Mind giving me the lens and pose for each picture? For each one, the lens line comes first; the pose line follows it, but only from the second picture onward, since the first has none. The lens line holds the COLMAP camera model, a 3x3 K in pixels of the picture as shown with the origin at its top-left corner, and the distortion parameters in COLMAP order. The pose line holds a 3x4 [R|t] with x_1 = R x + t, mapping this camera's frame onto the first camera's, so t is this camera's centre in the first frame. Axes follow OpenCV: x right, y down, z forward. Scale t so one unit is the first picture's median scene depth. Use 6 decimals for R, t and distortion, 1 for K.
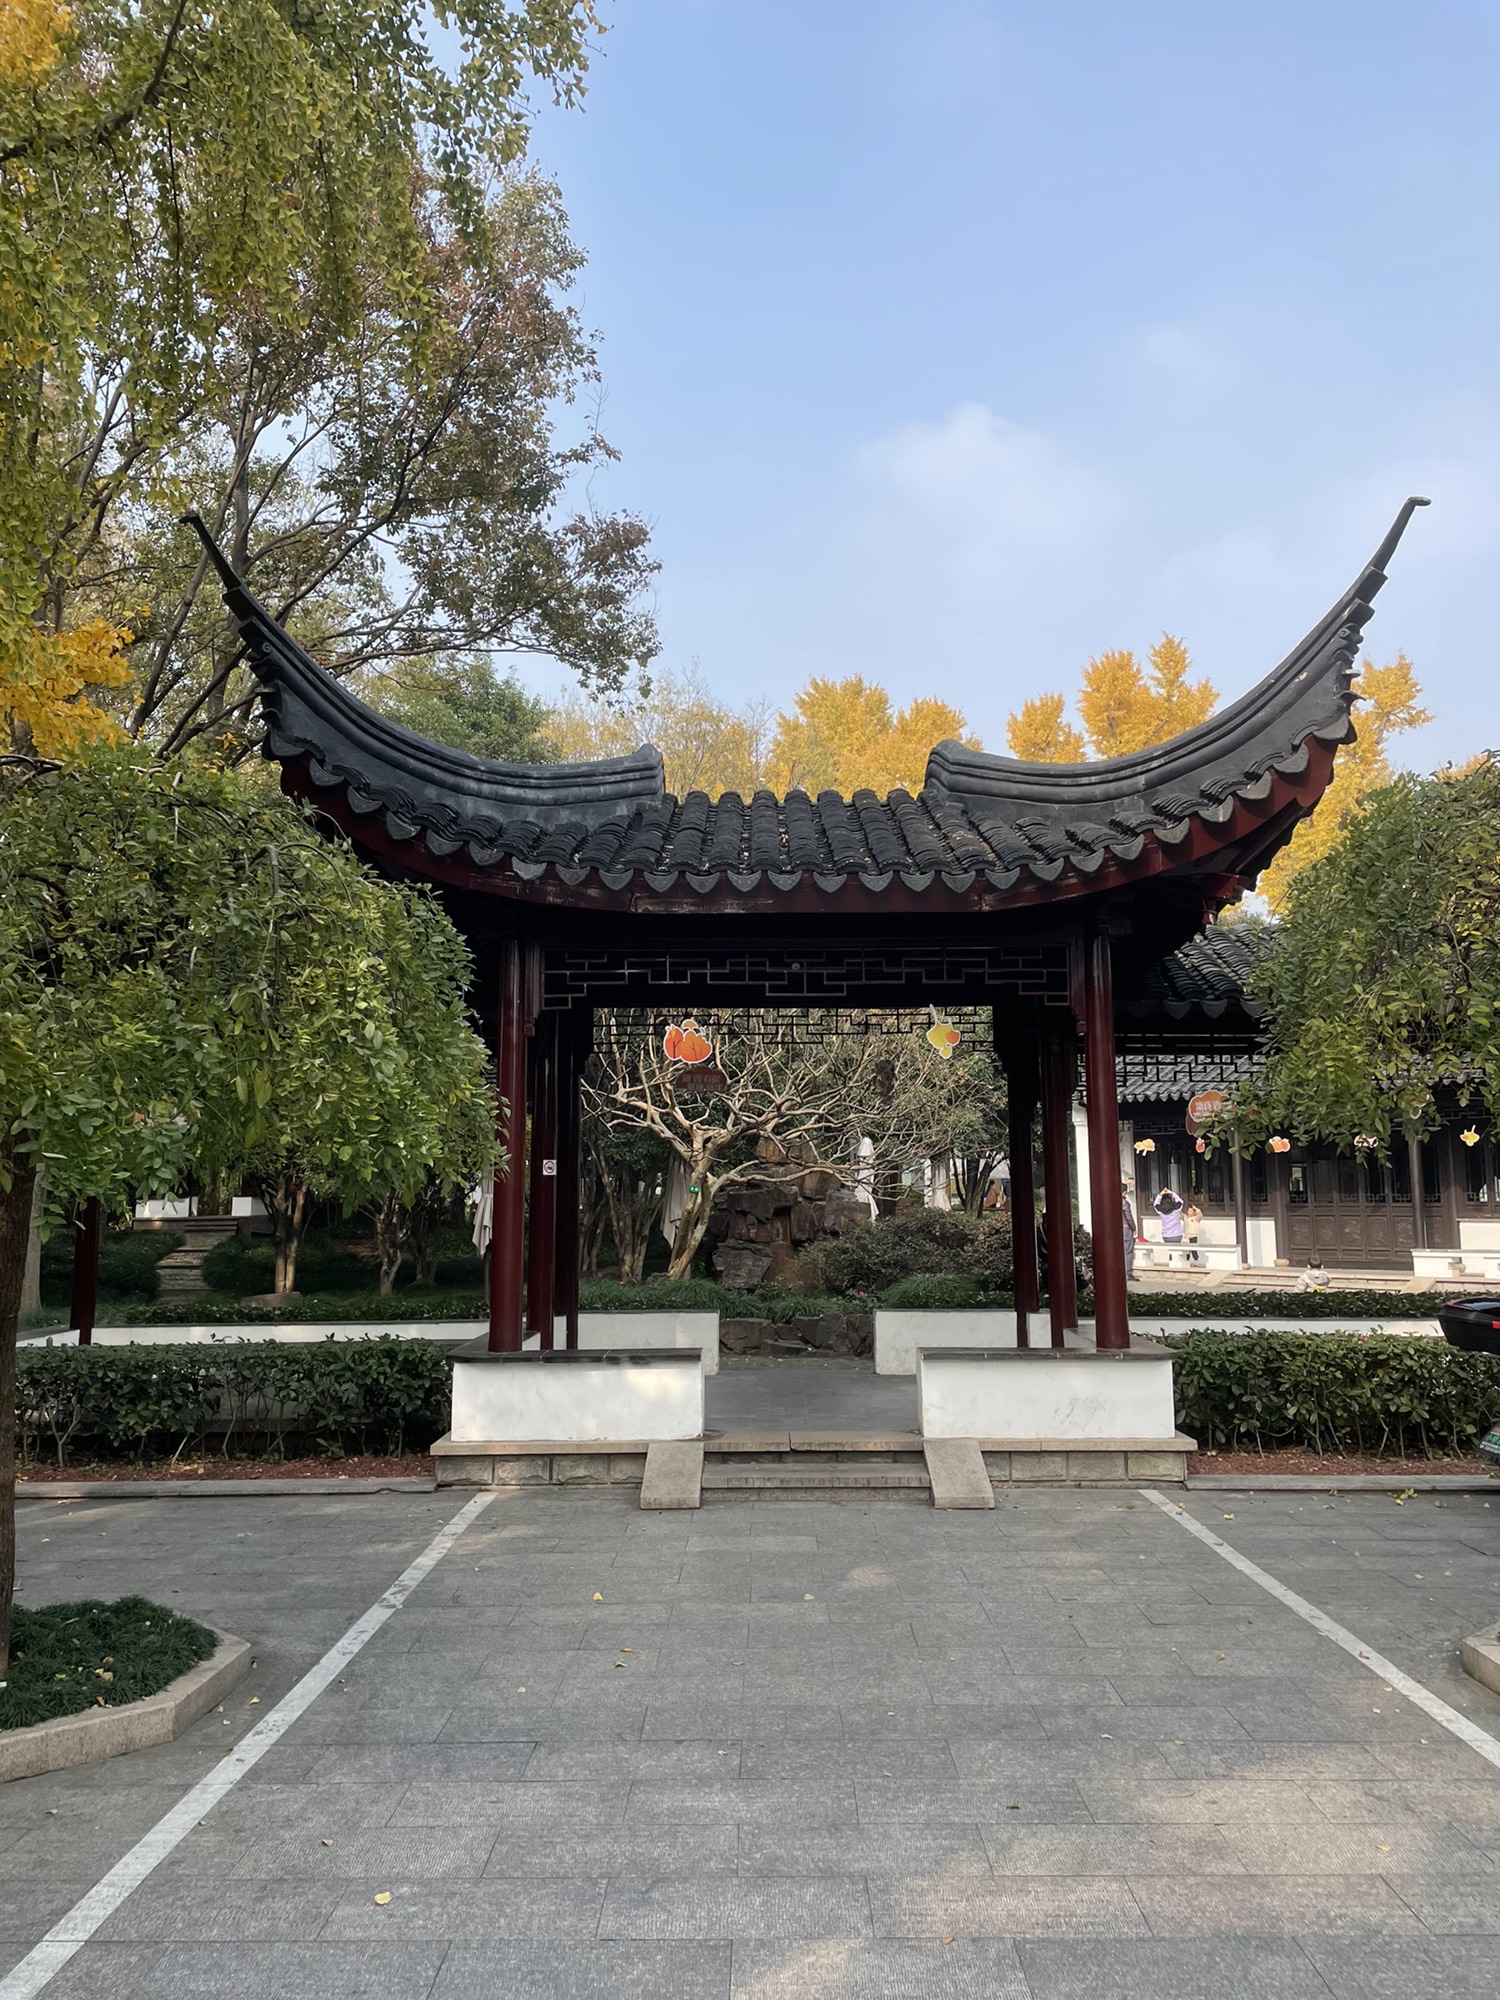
lens RADIAL K [[1508.9, 0, 750.6], [0, 1508.9, 1003.0], [0, 0, 1]] dist [0.062059, -0.002983]
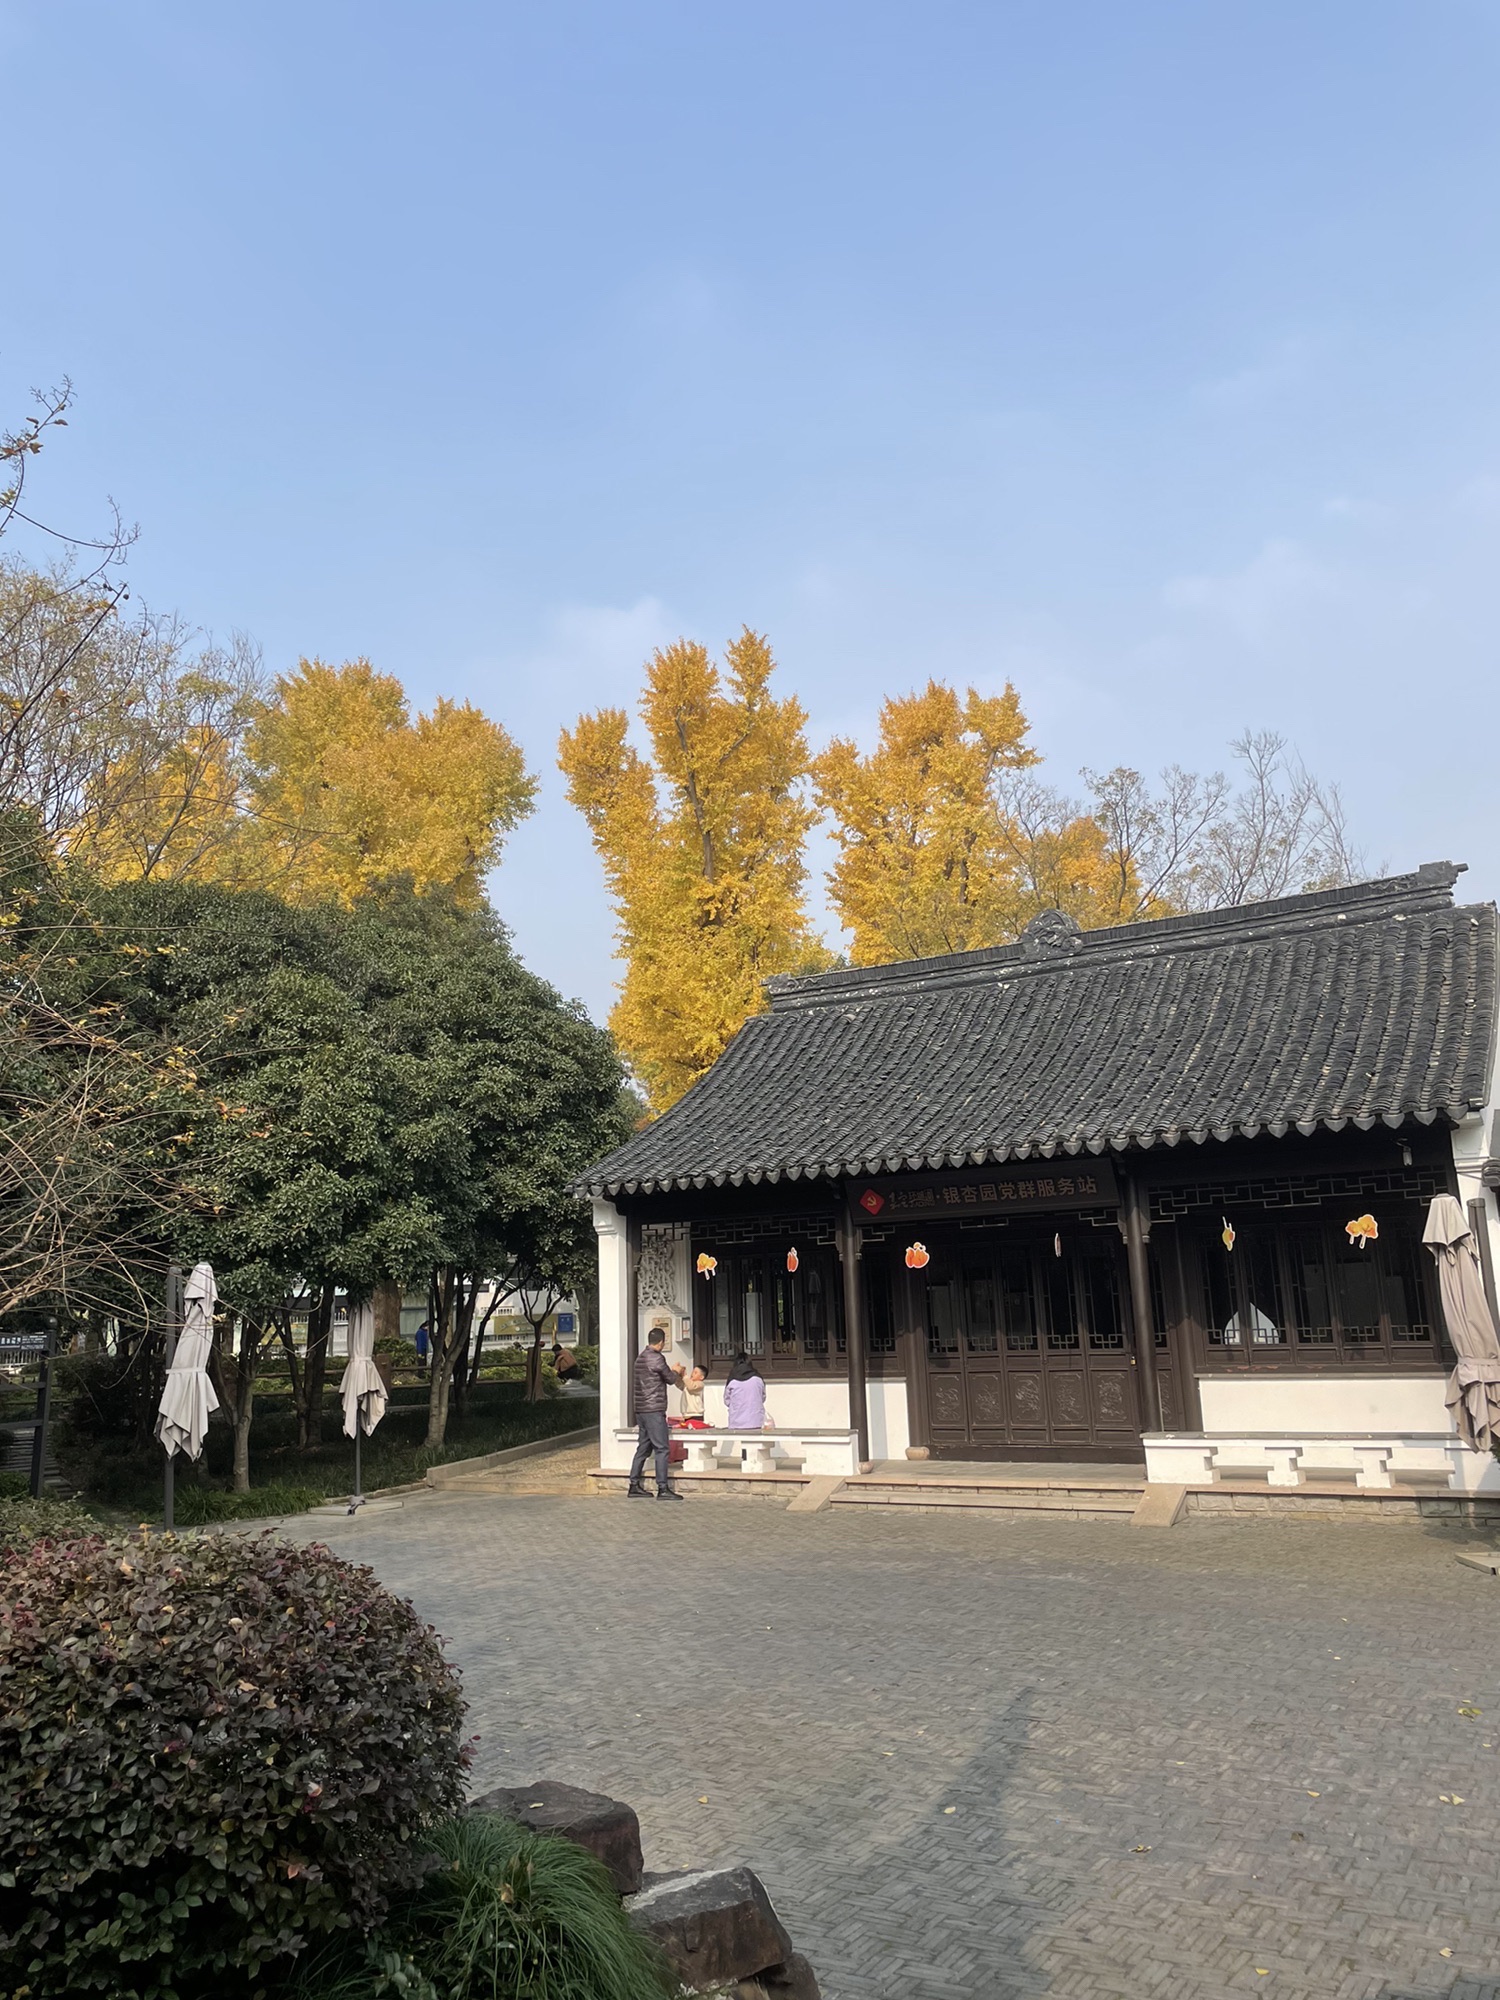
lens RADIAL K [[1508.9, 0, 747.5], [0, 1508.9, 996.6], [0, 0, 1]] dist [0.062059, -0.002983]
pose [[0.964727, 0.029329, 0.261614, 0.108498], [-0.005936, 0.995945, -0.089765, 0.039837], [-0.263186, 0.085046, 0.960989, 0.383618]]
